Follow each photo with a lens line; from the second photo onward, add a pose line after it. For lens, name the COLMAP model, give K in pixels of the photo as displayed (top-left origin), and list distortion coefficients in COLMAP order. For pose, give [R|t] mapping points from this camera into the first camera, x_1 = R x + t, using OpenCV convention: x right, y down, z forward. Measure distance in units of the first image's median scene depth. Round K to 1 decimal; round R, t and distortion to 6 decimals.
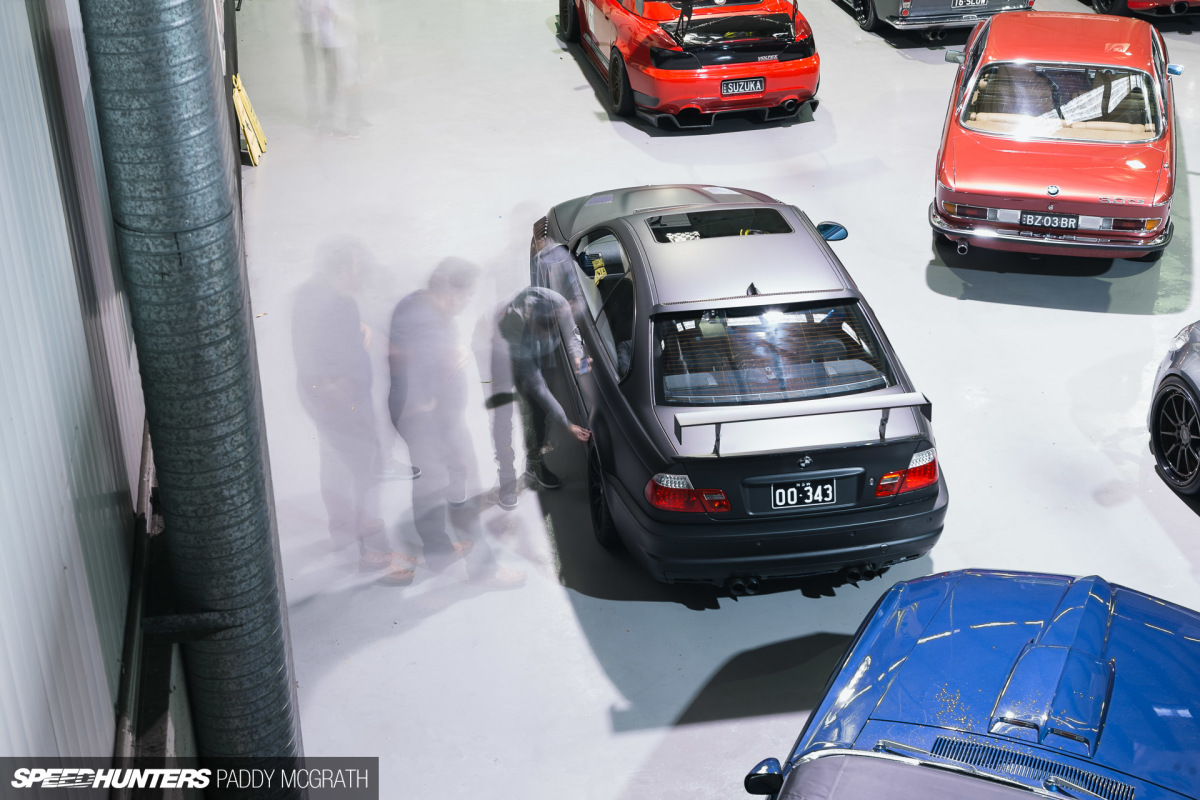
lens RADIAL K [[1743.4, 0, 599.8], [0, 1743.4, 400.4], [0, 0, 1]] dist [0.027000, 0.000000]
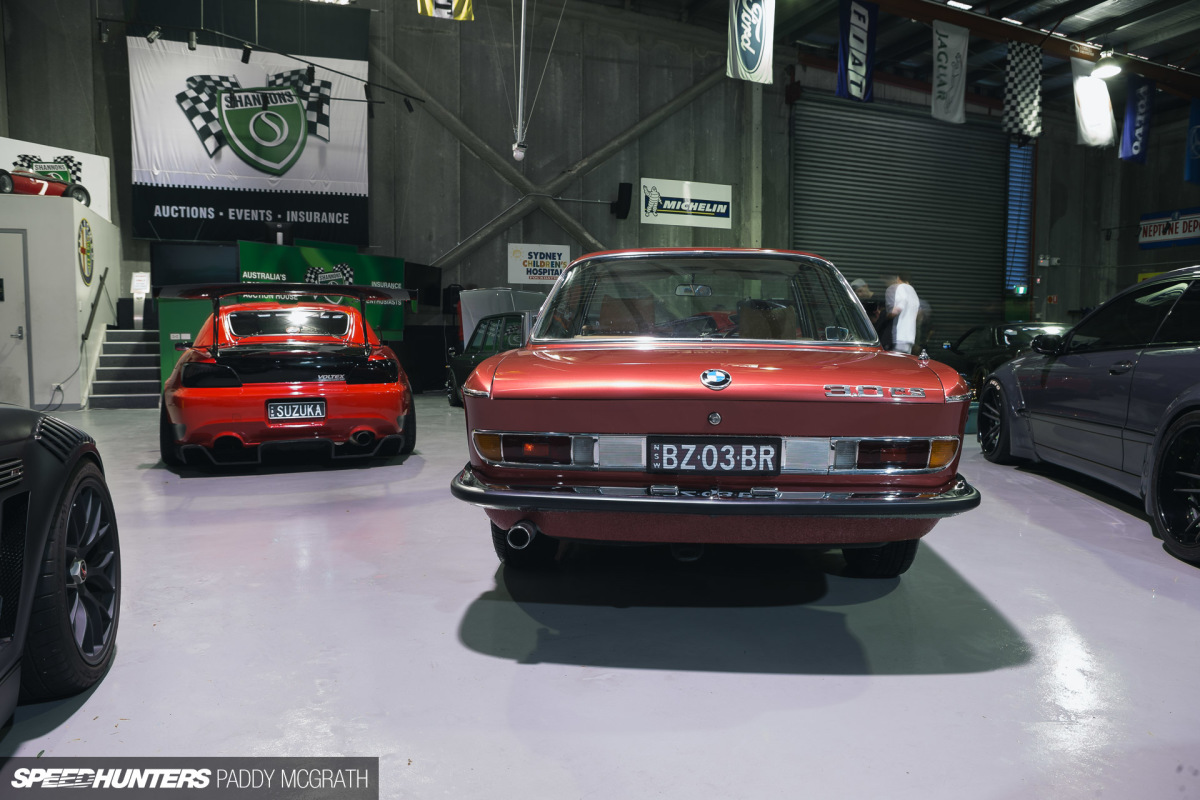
lens RADIAL K [[820.9, 0, 600.3], [0, 820.9, 401.0], [0, 0, 1]] dist [-0.096972, 0.058377]
pose [[0.986028, 0.005826, 0.166475, 0.196295], [0.061909, 0.914985, -0.398709, -0.037521], [-0.154645, 0.403445, 0.901841, 0.816728]]
